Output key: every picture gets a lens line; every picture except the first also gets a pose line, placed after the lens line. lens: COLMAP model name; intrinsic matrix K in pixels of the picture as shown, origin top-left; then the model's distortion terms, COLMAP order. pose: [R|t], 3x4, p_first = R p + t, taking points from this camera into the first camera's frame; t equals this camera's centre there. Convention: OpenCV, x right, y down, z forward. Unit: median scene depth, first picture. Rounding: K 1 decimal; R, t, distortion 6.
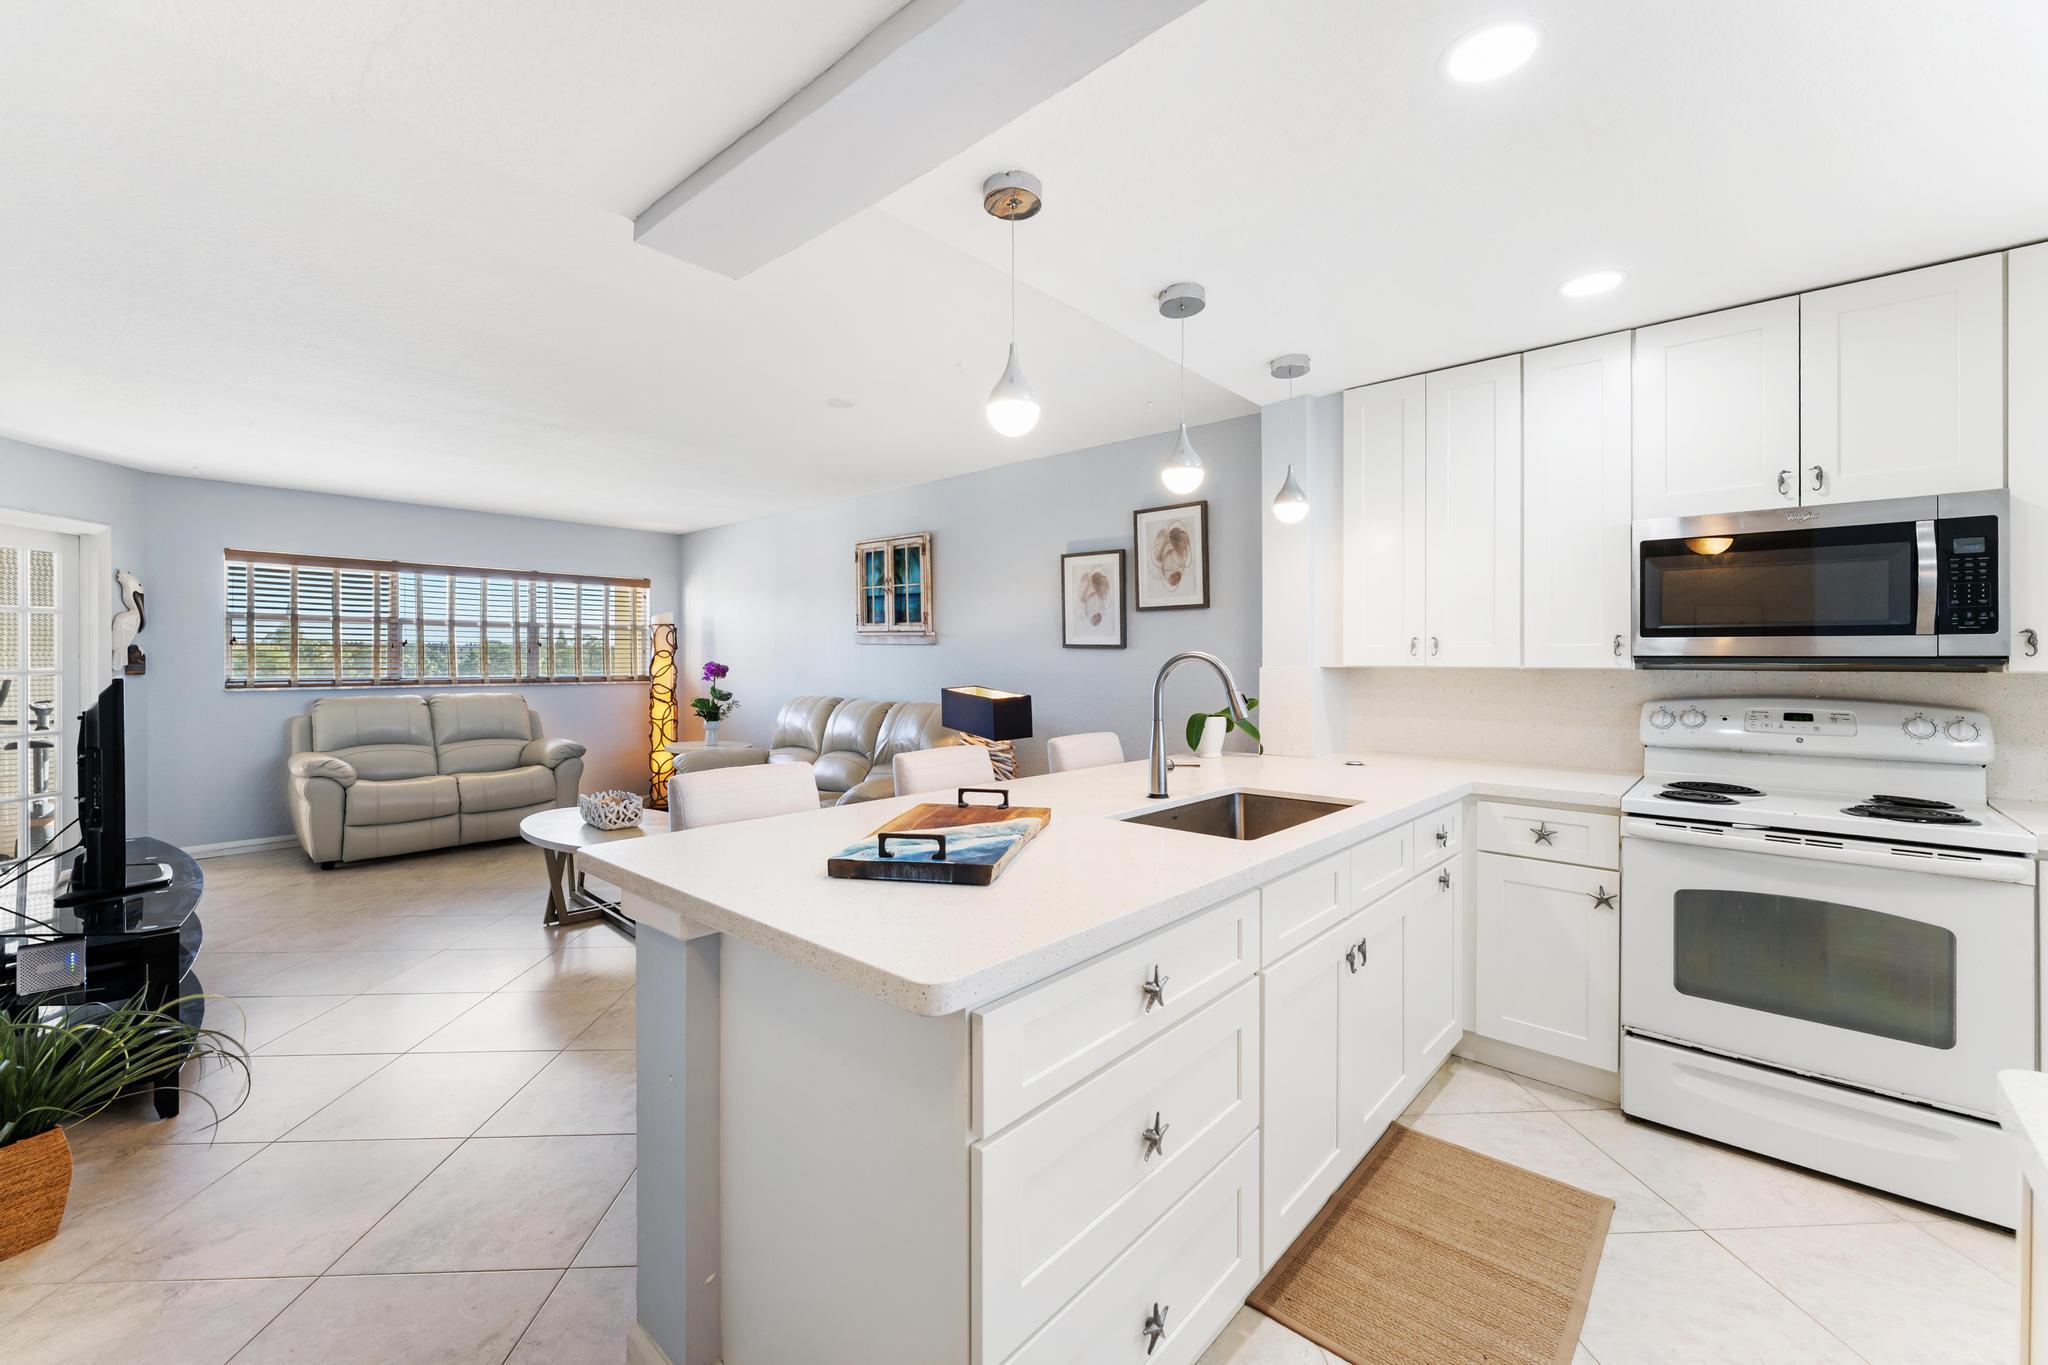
lens RADIAL K [[829.8, 0, 1027.8], [0, 829.8, 658.5], [0, 0, 1]] dist [-0.002692, 0.000666]
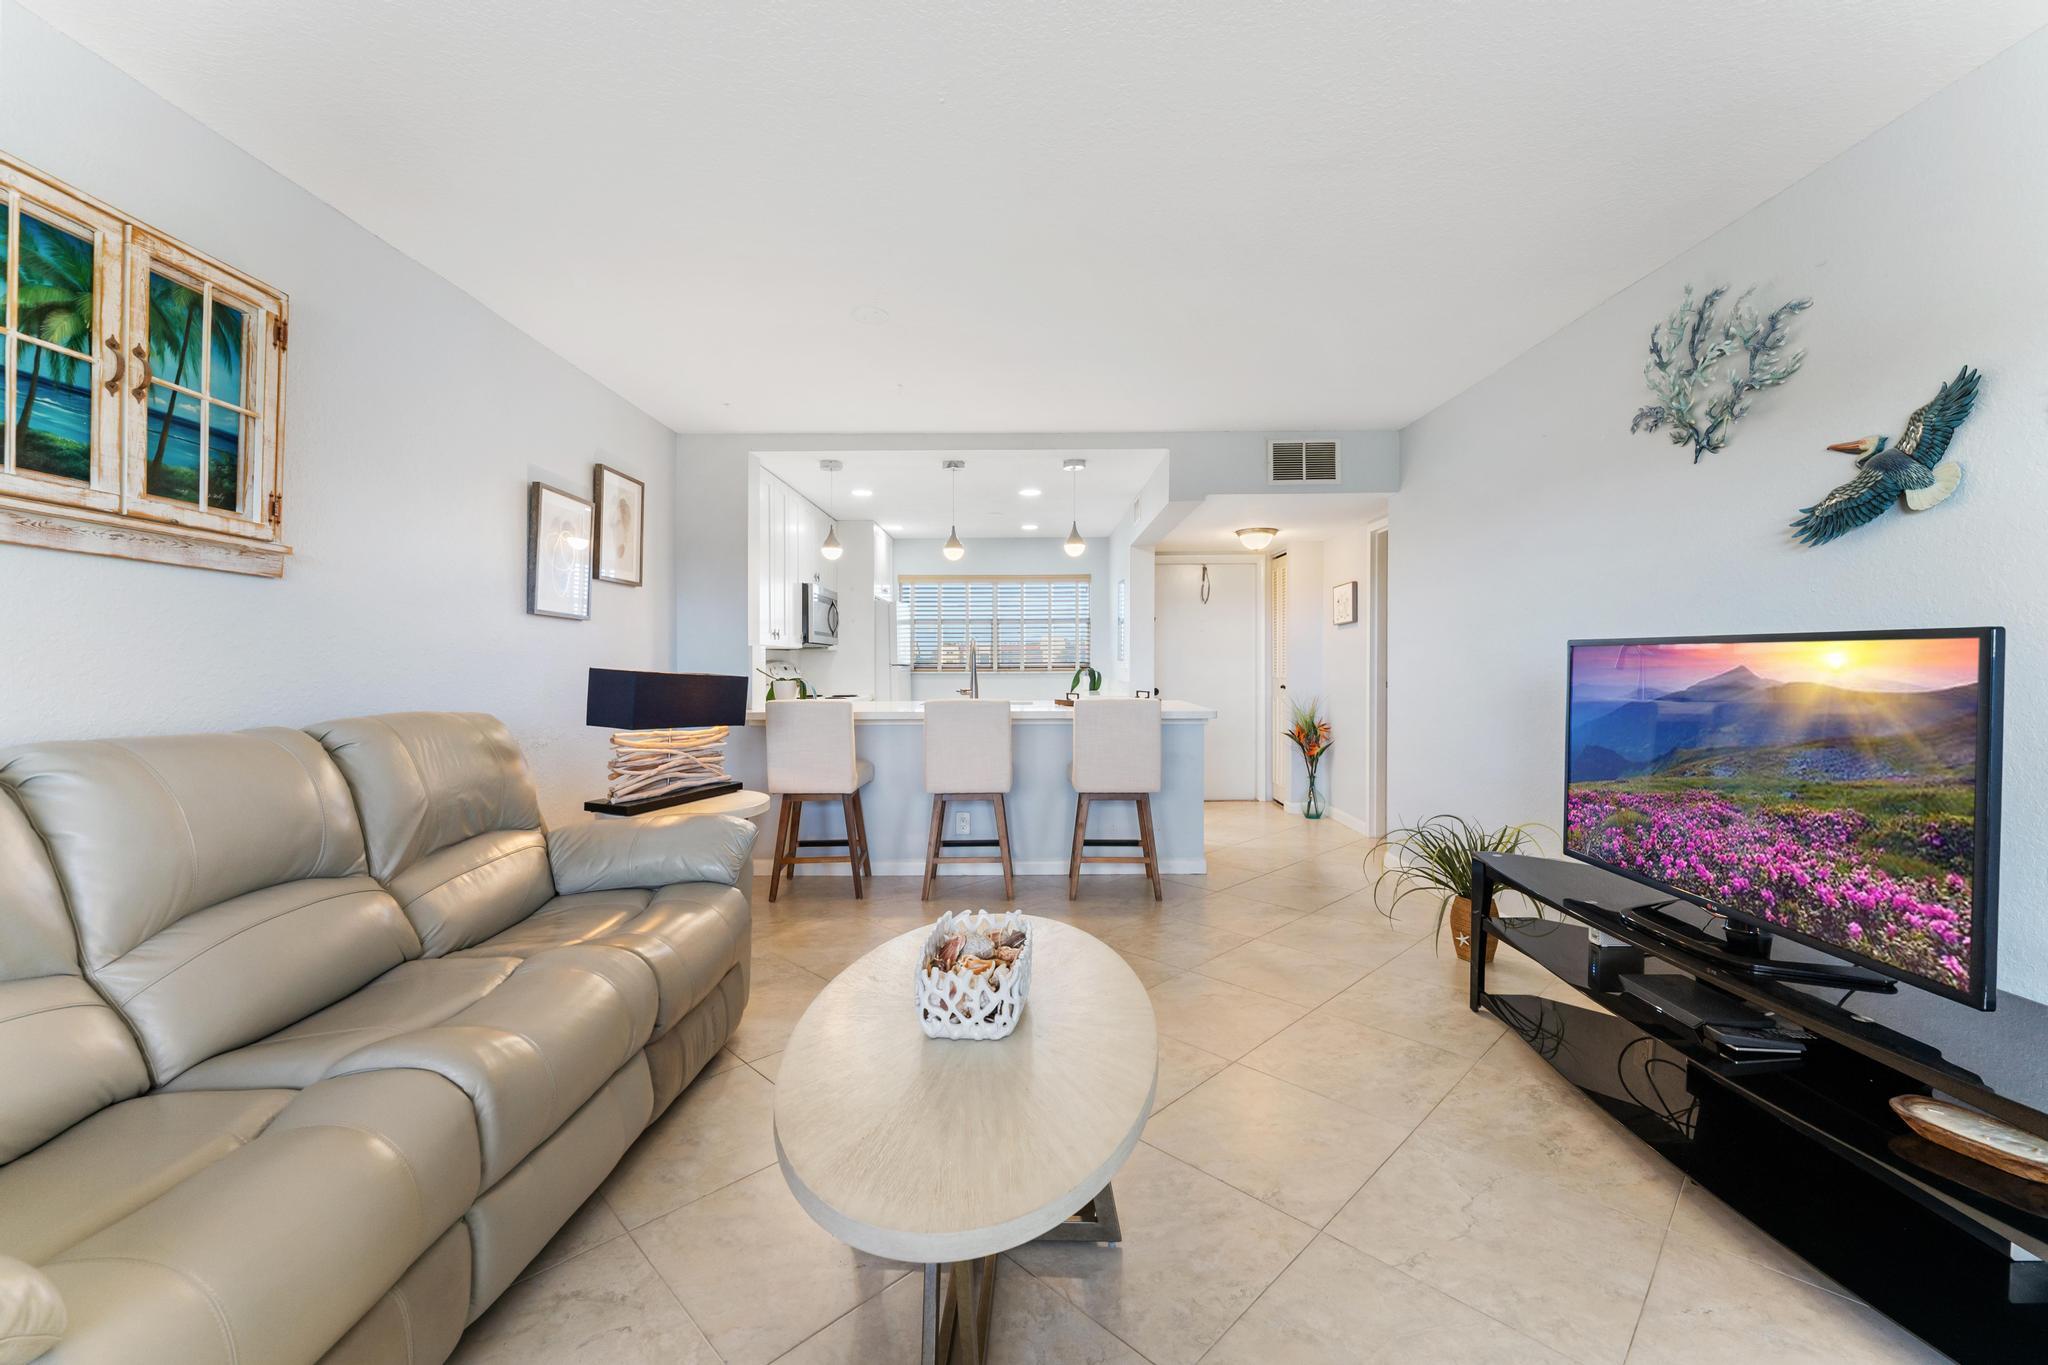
lens RADIAL K [[829.8, 0, 1028.5], [0, 829.8, 647.9], [0, 0, 1]] dist [-0.002692, 0.000666]
pose [[-0.663128, 0.010709, 0.748429, -0.655489], [-0.001682, 0.999874, -0.015797, 0.023249], [-0.748504, -0.011735, -0.663026, 0.988637]]
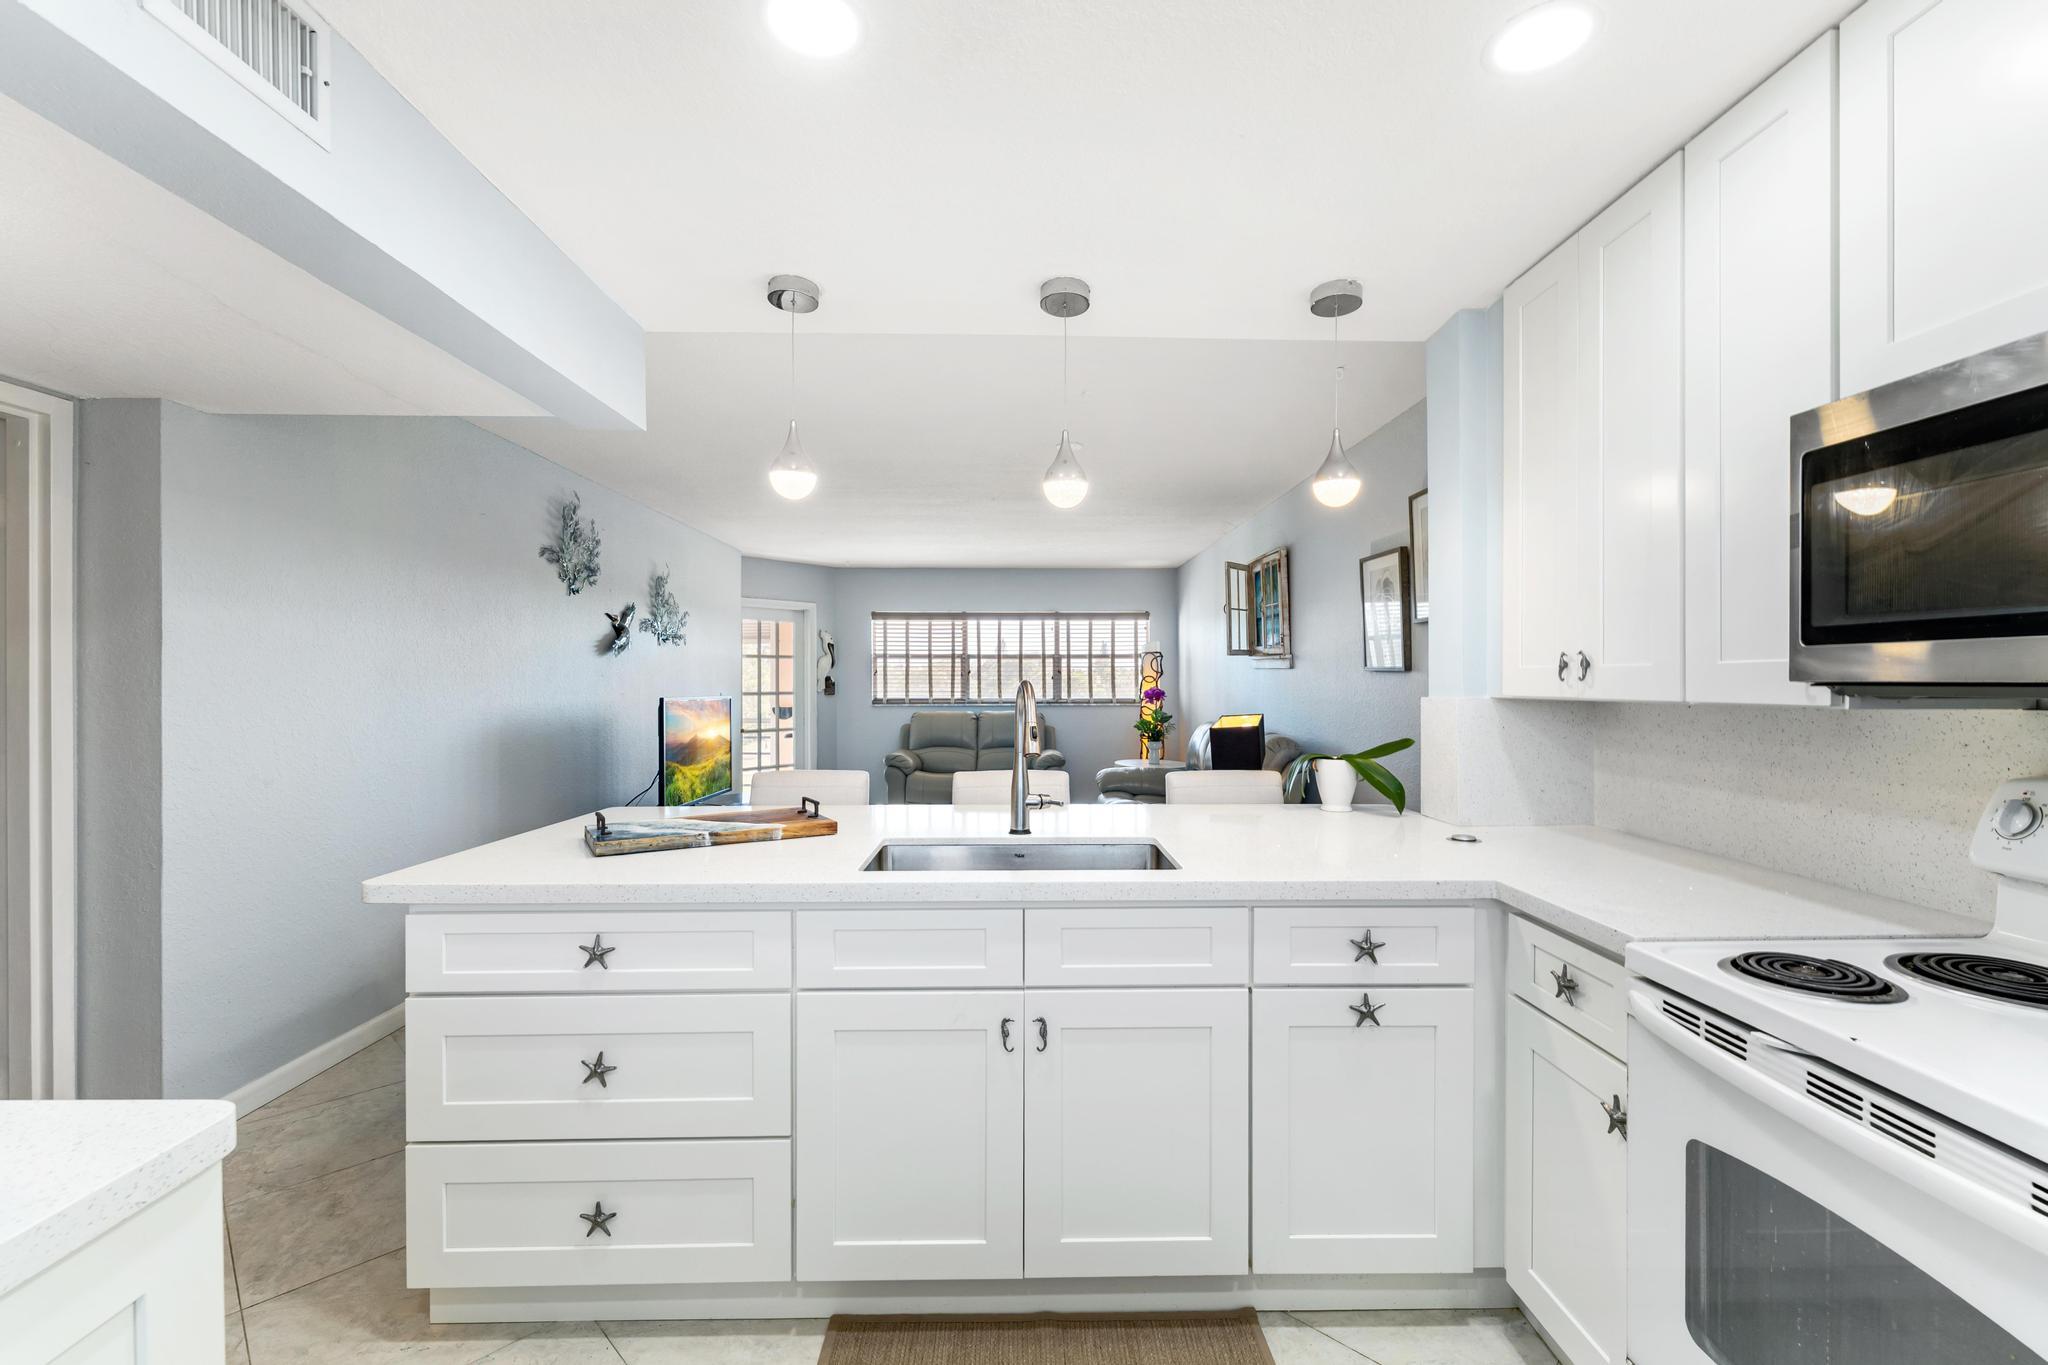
lens RADIAL K [[865.6, 0, 1045.4], [0, 865.6, 681.4], [0, 0, 1]] dist [-0.008246, 0.001710]
pose [[0.685911, -0.003219, -0.727678, 0.394977], [0.003054, 0.999994, -0.001545, -0.002226], [0.727679, -0.001163, 0.685917, 0.149536]]
